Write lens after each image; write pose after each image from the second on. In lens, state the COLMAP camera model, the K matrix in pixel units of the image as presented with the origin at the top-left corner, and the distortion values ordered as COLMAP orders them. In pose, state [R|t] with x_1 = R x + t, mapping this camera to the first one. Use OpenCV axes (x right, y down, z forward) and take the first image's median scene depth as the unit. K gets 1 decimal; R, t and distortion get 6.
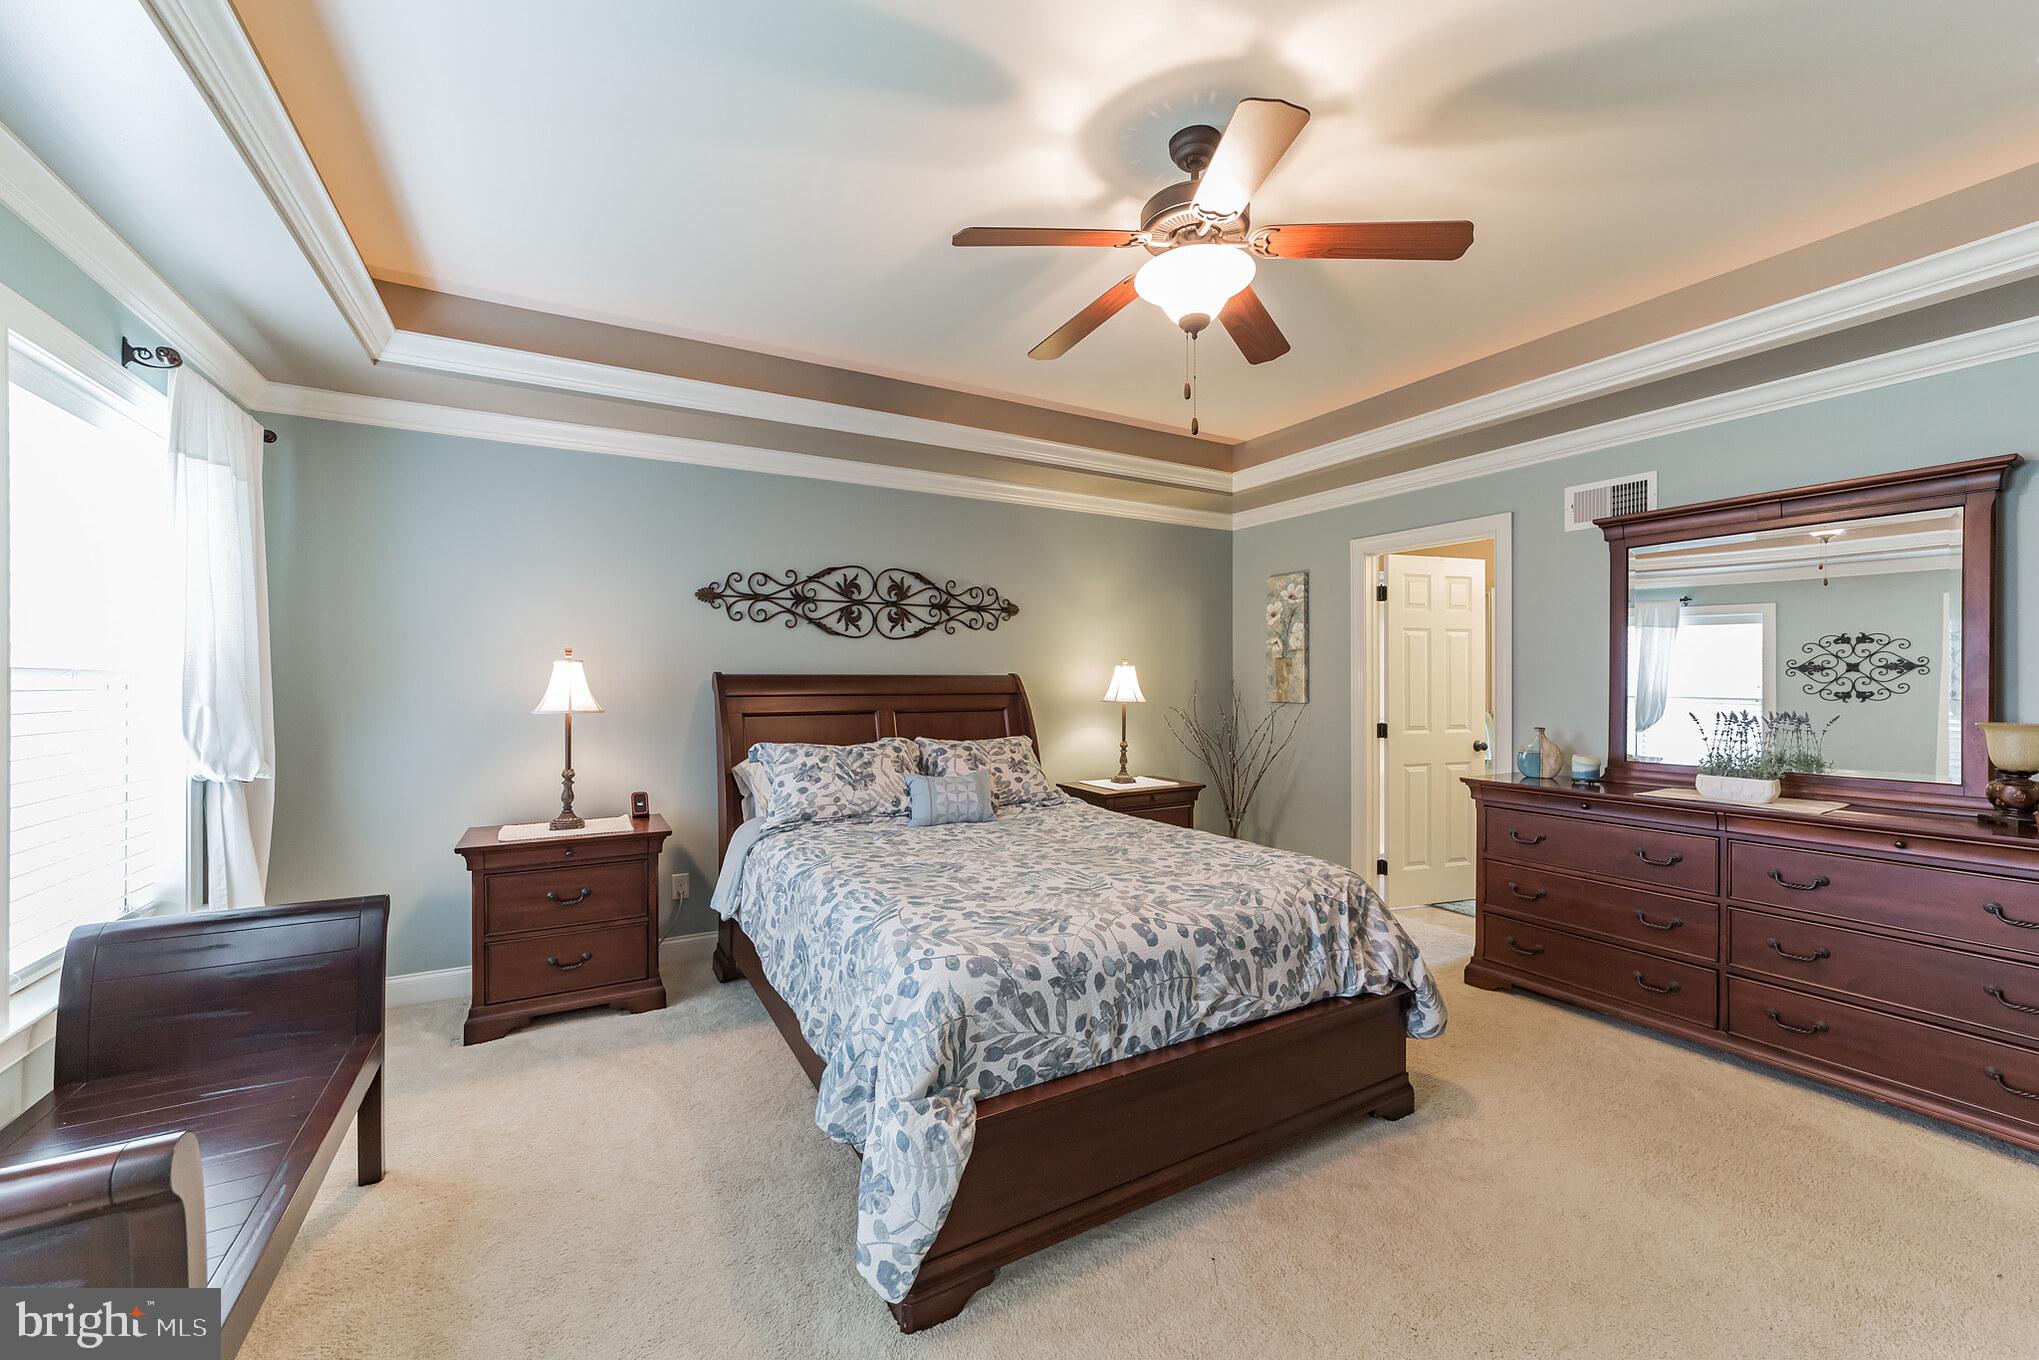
lens RADIAL K [[777.5, 0, 1006.0], [0, 777.5, 686.2], [0, 0, 1]] dist [-0.013320, 0.000113]
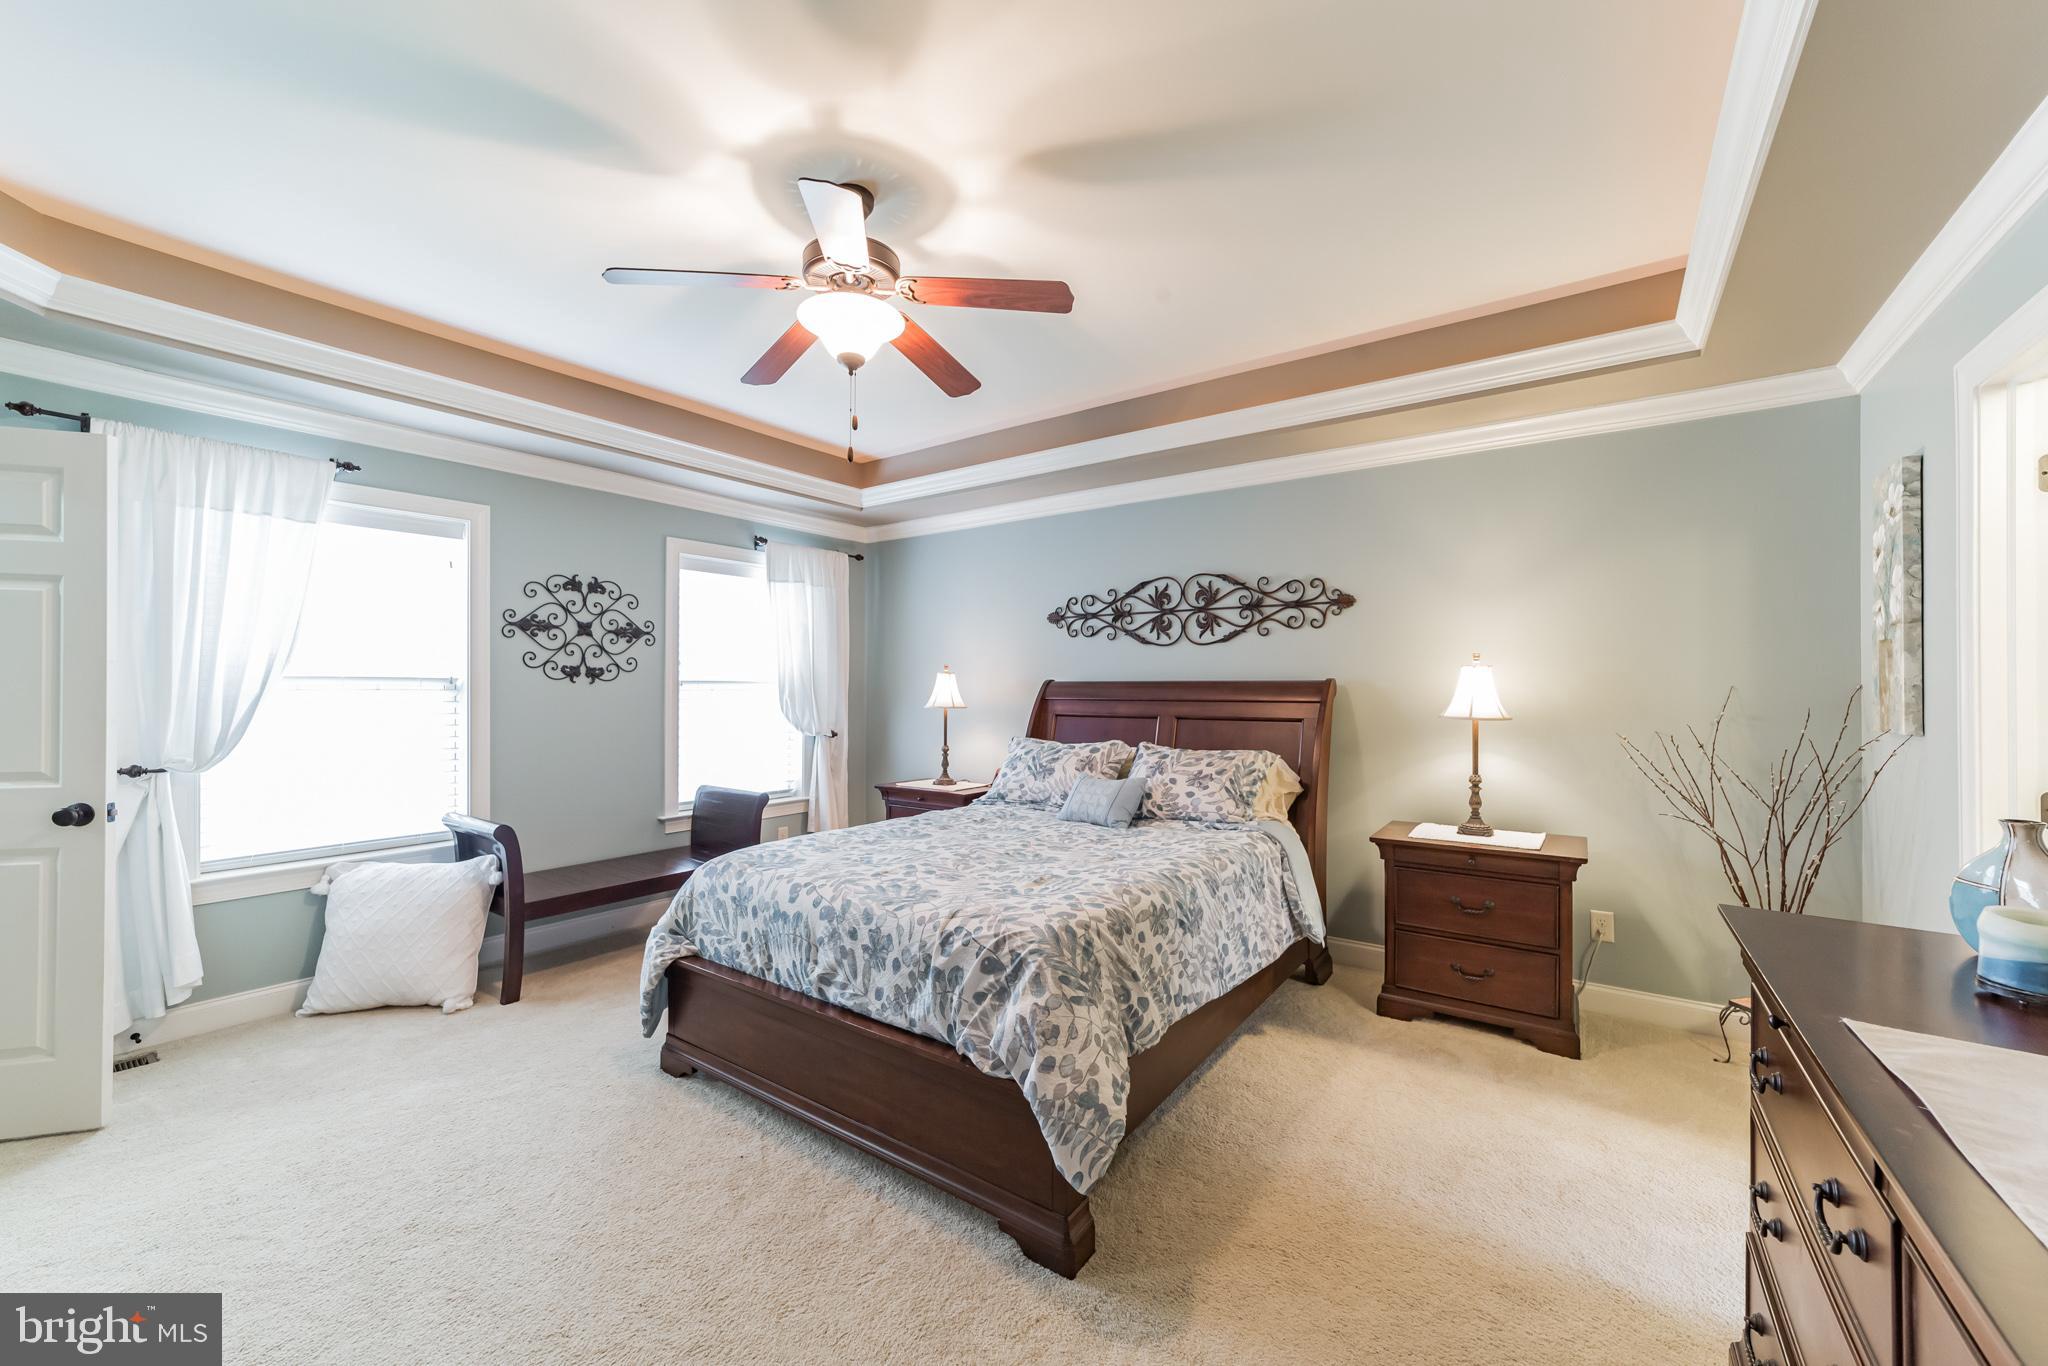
lens RADIAL K [[780.9, 0, 1010.5], [0, 780.9, 689.2], [0, 0, 1]] dist [-0.013320, 0.000113]
pose [[0.432503, 0.004901, -0.901619, 0.676273], [-0.007975, 0.999967, 0.001610, -0.003619], [0.901597, 0.006494, 0.432528, 0.363768]]
